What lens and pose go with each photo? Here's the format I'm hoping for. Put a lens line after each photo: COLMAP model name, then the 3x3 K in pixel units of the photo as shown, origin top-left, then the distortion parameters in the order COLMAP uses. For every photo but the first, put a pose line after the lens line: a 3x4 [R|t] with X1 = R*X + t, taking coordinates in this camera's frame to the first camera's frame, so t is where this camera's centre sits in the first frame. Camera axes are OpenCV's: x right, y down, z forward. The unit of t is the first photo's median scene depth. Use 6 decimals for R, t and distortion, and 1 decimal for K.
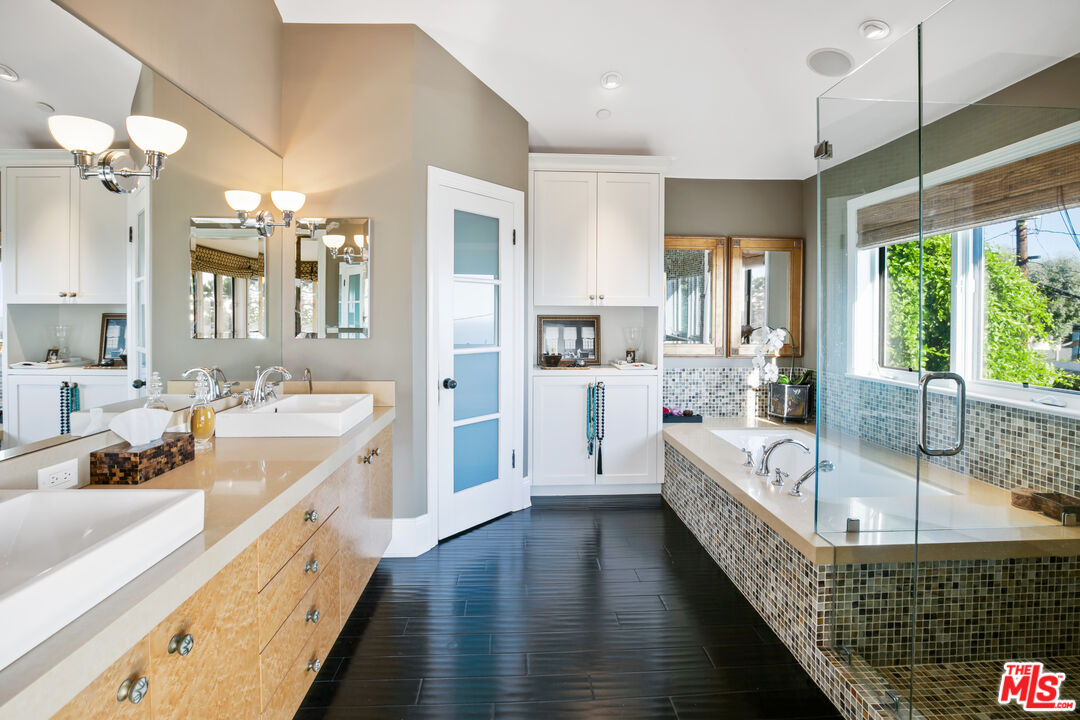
lens RADIAL K [[521.1, 0, 533.2], [0, 521.1, 316.2], [0, 0, 1]] dist [-0.031025, 0.000611]
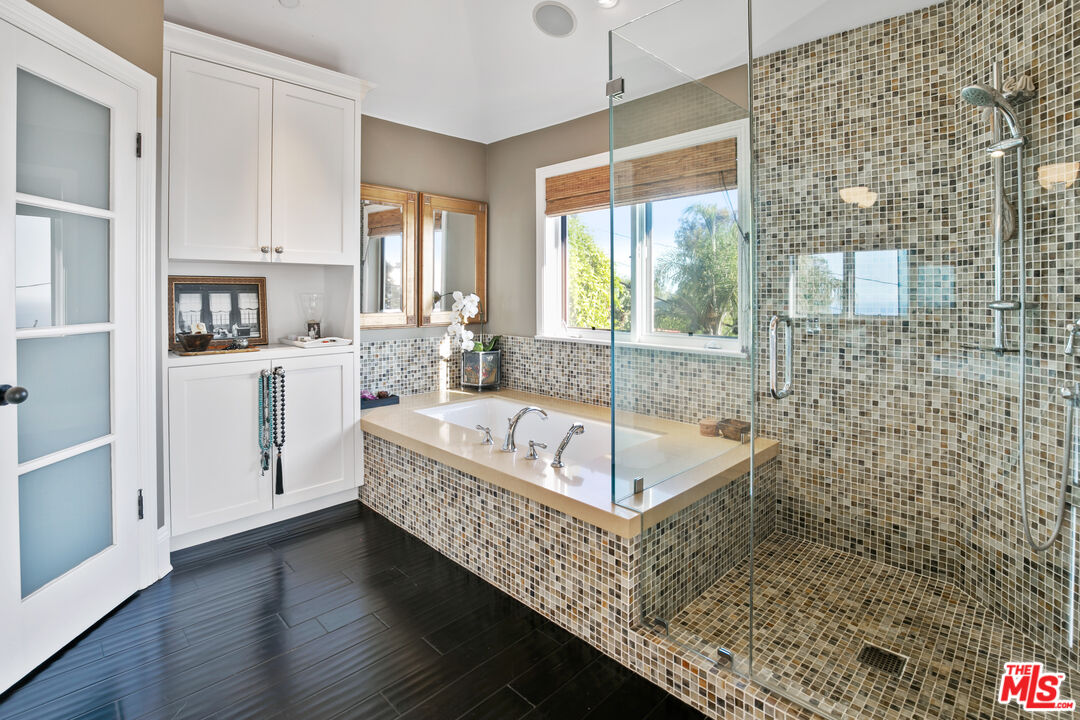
lens RADIAL K [[521.1, 0, 531.6], [0, 521.1, 293.6], [0, 0, 1]] dist [-0.031025, 0.000611]
pose [[0.734609, -0.002677, 0.678485, -0.113965], [0.004446, 0.999990, -0.000868, 0.029935], [-0.678476, 0.003654, 0.734613, 0.261614]]
